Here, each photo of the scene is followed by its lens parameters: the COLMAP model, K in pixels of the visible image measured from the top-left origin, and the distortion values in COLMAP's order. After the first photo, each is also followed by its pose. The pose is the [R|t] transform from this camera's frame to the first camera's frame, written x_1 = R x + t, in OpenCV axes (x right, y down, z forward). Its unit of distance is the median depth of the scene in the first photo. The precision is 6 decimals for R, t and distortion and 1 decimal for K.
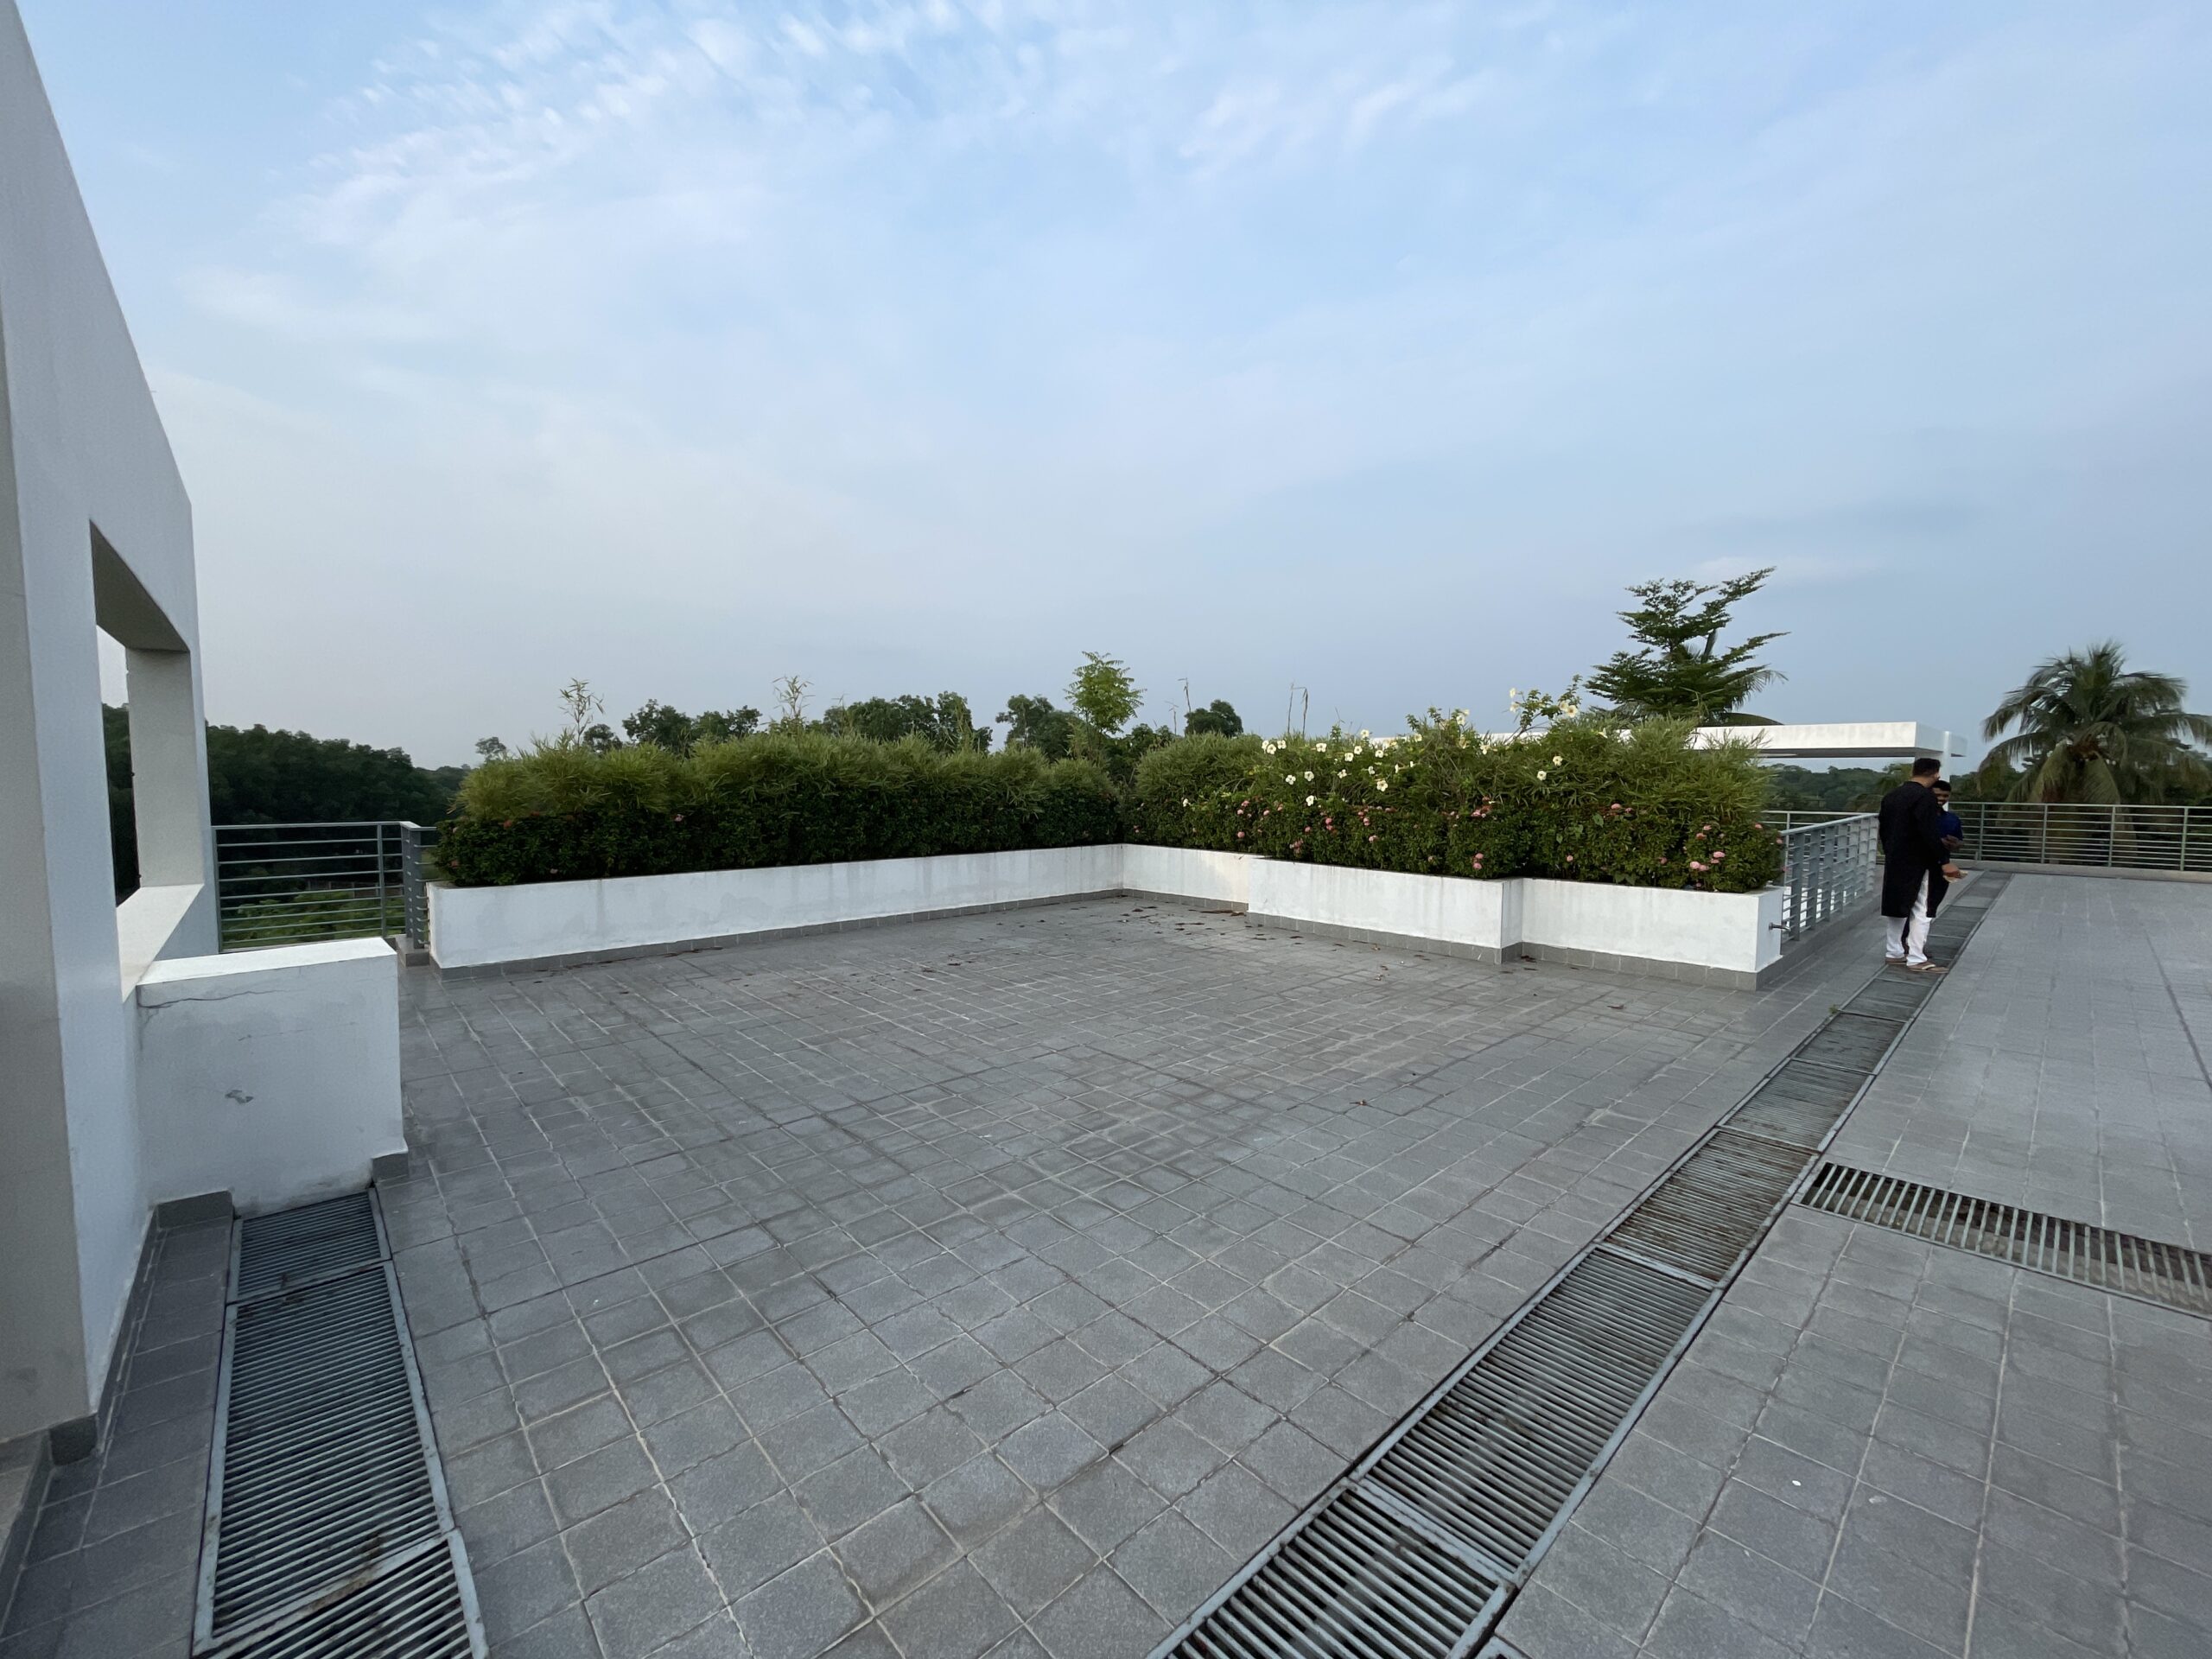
lens RADIAL K [[898.3, 0, 1108.5], [0, 898.3, 838.7], [0, 0, 1]] dist [-0.003207, -0.001961]
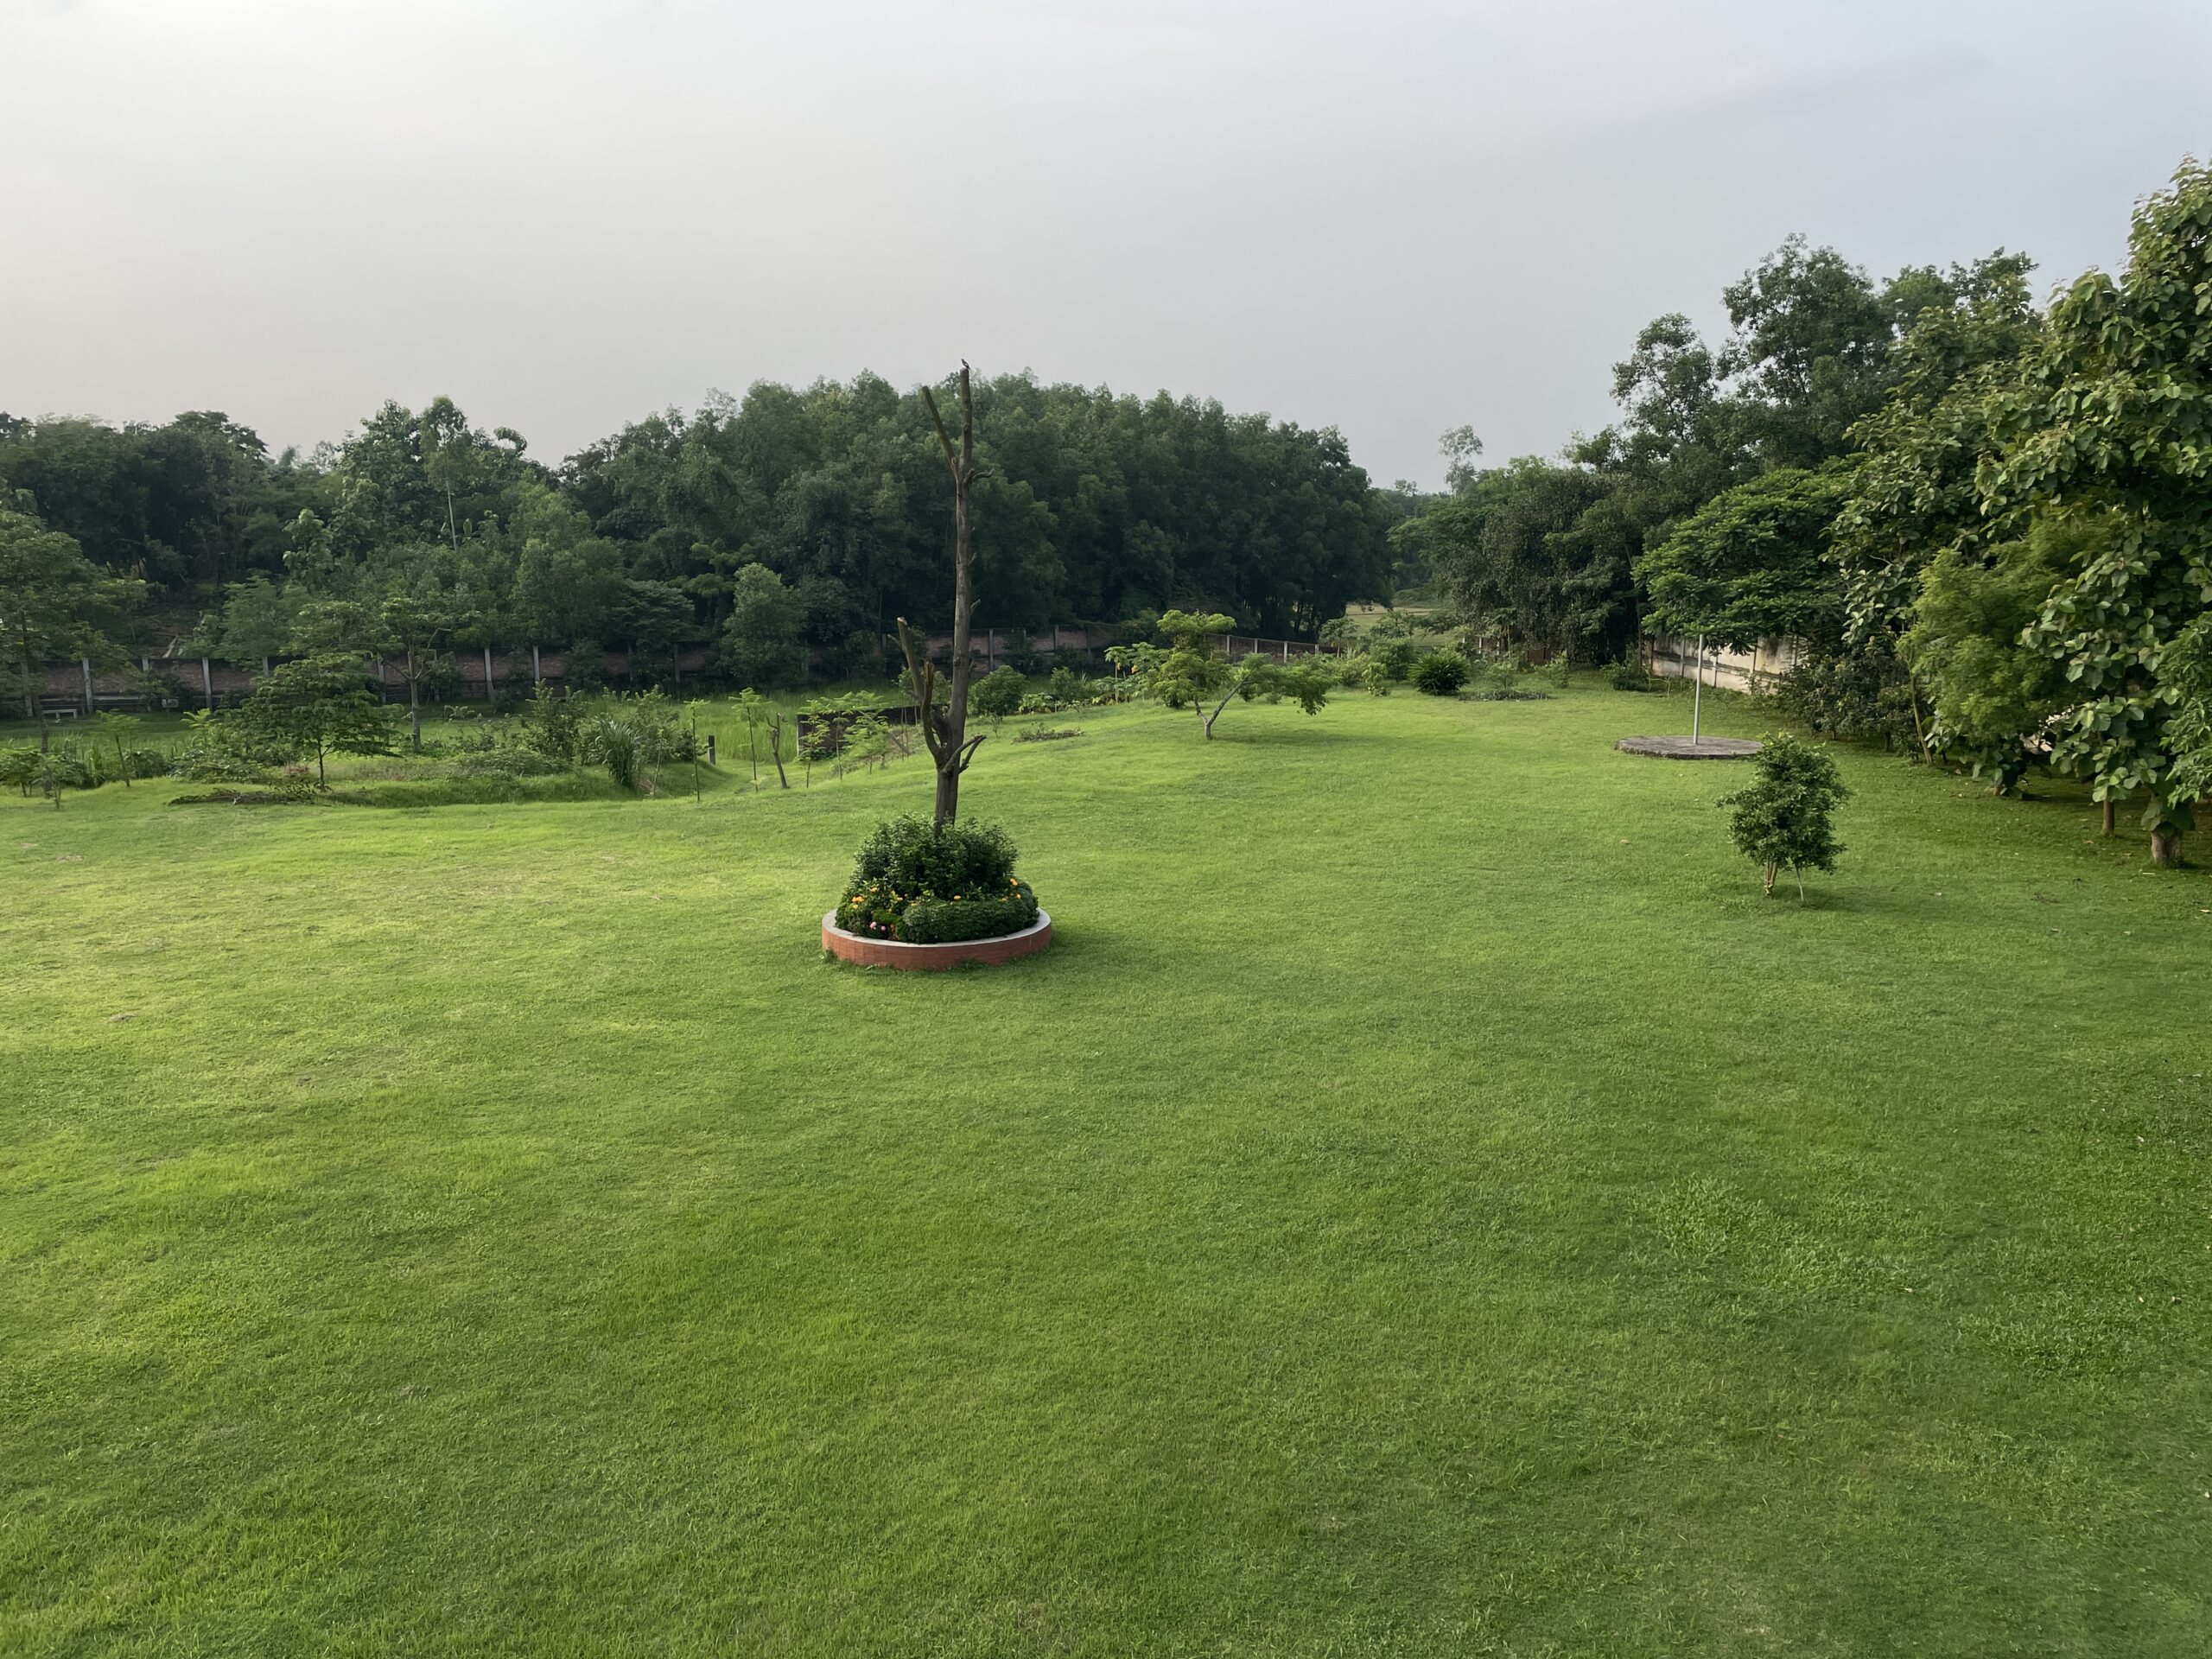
lens RADIAL K [[1678.9, 0, 1114.4], [0, 1678.9, 820.3], [0, 0, 1]] dist [0.066314, -0.065989]
pose [[0.698451, 0.131931, -0.703392, -0.069295], [-0.055283, 0.989870, 0.130769, 0.022372], [0.713520, -0.052450, 0.698669, 0.098033]]
